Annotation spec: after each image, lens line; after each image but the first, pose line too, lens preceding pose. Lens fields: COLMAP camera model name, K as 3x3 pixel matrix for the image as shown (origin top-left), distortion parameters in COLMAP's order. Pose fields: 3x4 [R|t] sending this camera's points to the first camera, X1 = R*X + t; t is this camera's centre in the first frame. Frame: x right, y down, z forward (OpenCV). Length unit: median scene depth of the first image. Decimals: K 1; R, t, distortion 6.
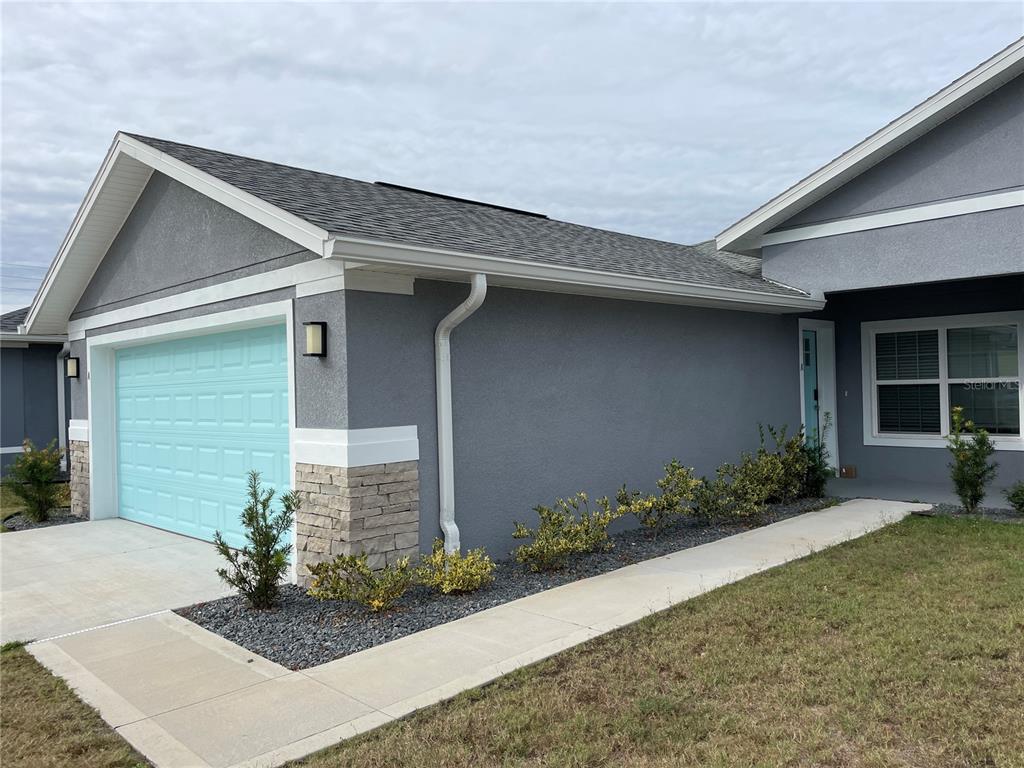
lens RADIAL K [[771.5, 0, 512.0], [0, 771.5, 384.0], [0, 0, 1]] dist [0.093234, -0.153729]
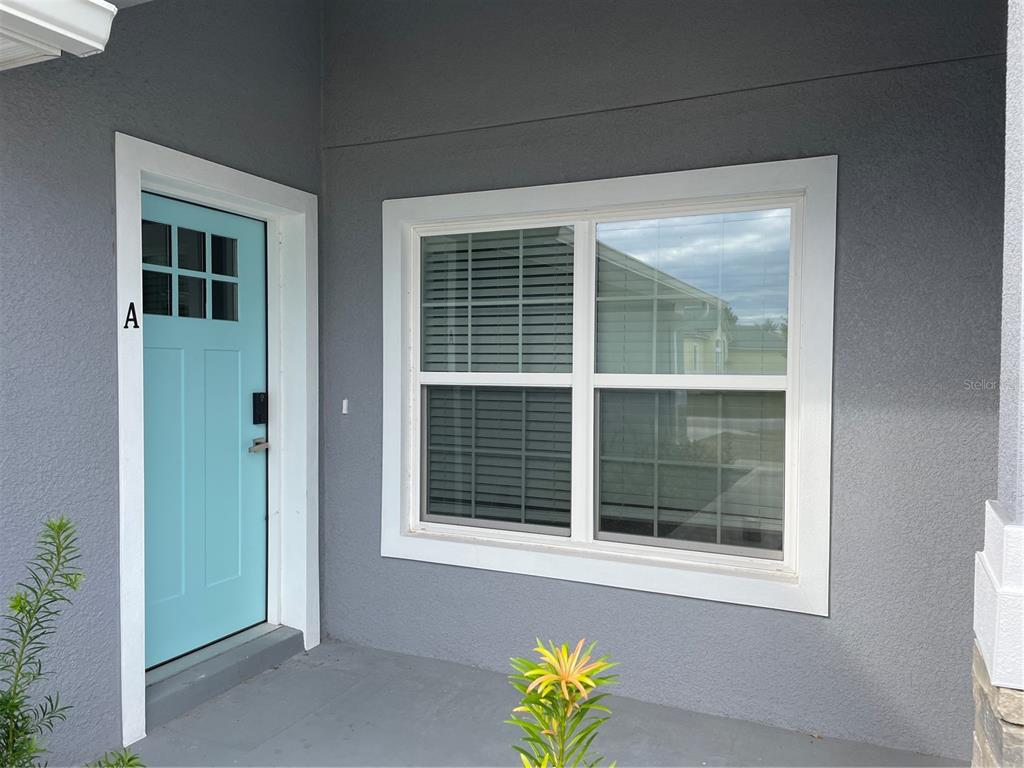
lens RADIAL K [[771.5, 0, 512.0], [0, 771.5, 384.0], [0, 0, 1]] dist [0.093234, -0.153729]
pose [[0.938476, 0.028710, 0.344149, 0.390796], [-0.033955, 0.999381, 0.009221, -0.003906], [-0.343671, -0.020340, 0.938870, 0.667472]]
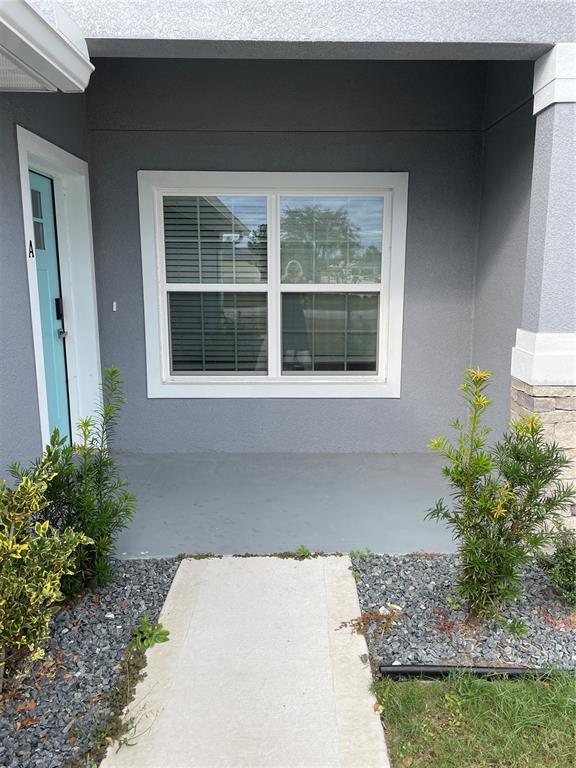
lens RADIAL K [[578.6, 0, 307.3], [0, 578.6, 378.4], [0, 0, 1]] dist [0.093234, -0.153729]
pose [[0.697469, -0.095434, 0.710232, 0.234814], [-0.019755, 0.988156, 0.152179, -0.002995], [-0.716343, -0.120171, 0.687322, 0.637781]]
